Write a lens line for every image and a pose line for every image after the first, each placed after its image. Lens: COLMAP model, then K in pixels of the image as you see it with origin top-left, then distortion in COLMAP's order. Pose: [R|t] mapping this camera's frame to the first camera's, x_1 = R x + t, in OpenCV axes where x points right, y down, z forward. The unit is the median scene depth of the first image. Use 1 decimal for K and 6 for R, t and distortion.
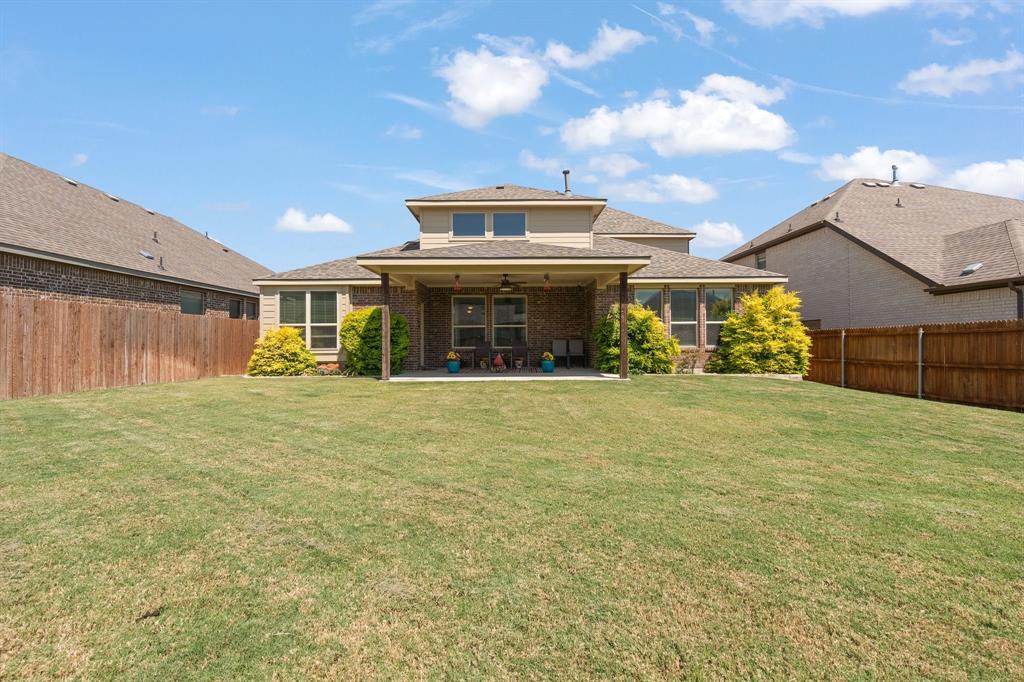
lens RADIAL K [[463.0, 0, 513.5], [0, 463.0, 337.4], [0, 0, 1]] dist [-0.005493, 0.001445]
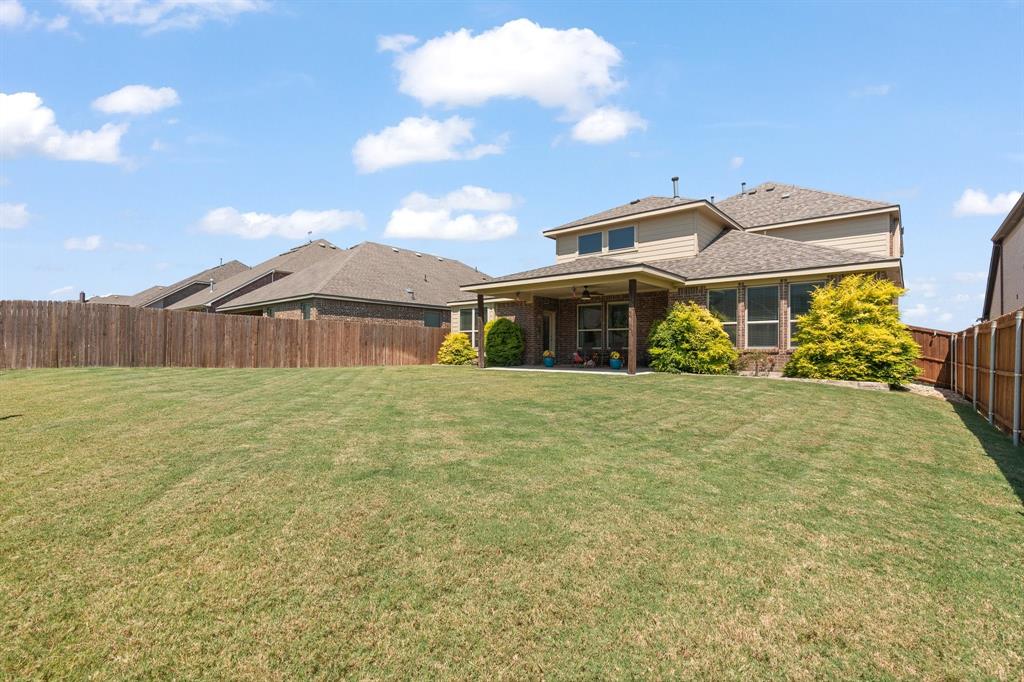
lens RADIAL K [[463.0, 0, 505.3], [0, 463.0, 345.4], [0, 0, 1]] dist [-0.005493, 0.001445]
pose [[0.750816, 0.003560, -0.660501, 0.635754], [0.000703, 0.999981, 0.006190, 0.009422], [0.660511, -0.005112, 0.750799, -0.035045]]
